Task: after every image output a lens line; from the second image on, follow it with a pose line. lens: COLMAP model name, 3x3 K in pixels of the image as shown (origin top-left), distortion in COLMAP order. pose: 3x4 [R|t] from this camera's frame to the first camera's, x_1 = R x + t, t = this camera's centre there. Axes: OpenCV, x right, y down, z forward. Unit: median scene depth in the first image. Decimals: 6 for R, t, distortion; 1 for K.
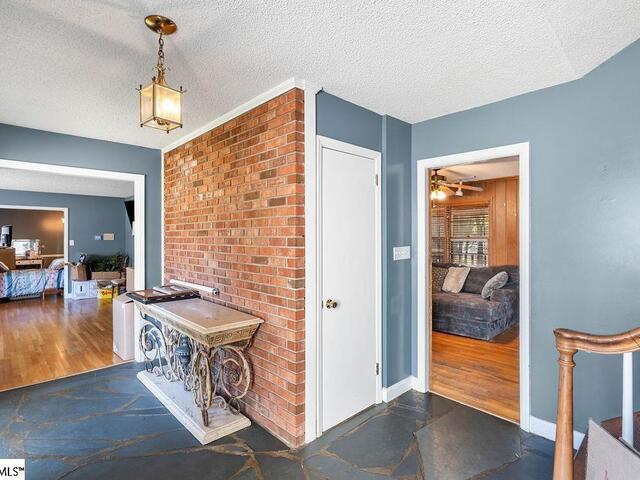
lens RADIAL K [[345.5, 0, 323.9], [0, 345.5, 239.9], [0, 0, 1]] dist [-0.002129, -0.001137]
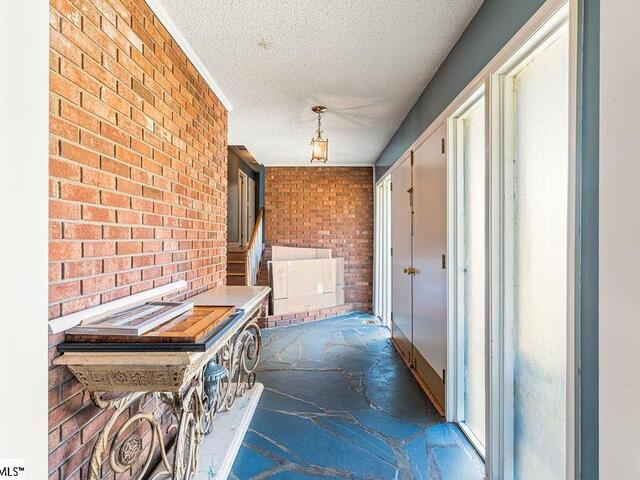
lens RADIAL K [[345.5, 0, 322.5], [0, 345.5, 237.2], [0, 0, 1]] dist [-0.002129, -0.001137]
pose [[-0.724276, -0.002184, 0.689507, -0.958401], [-0.002100, 0.999997, 0.000961, 0.050936], [-0.689507, -0.000752, -0.724279, 1.254345]]
